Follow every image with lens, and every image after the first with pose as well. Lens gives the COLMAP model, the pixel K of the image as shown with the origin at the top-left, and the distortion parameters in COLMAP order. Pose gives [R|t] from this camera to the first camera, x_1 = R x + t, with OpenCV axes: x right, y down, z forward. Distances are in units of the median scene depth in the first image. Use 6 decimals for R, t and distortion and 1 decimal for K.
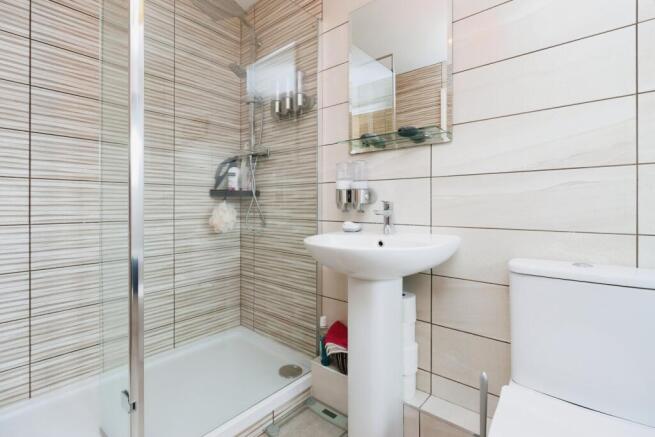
lens RADIAL K [[302.1, 0, 329.7], [0, 302.1, 204.6], [0, 0, 1]] dist [0.001572, -0.000325]
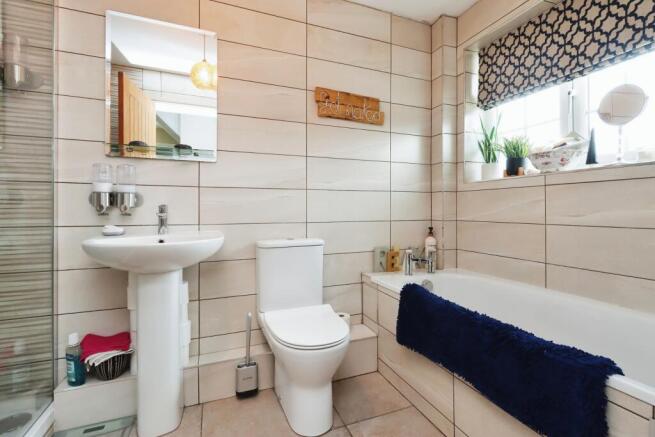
lens RADIAL K [[302.1, 0, 329.7], [0, 302.1, 204.6], [0, 0, 1]] dist [0.001572, -0.000325]
pose [[0.475636, 0.010367, 0.879581, -0.504509], [-0.005365, 0.999946, -0.008885, -0.005989], [-0.879626, -0.000493, 0.475666, -0.097885]]
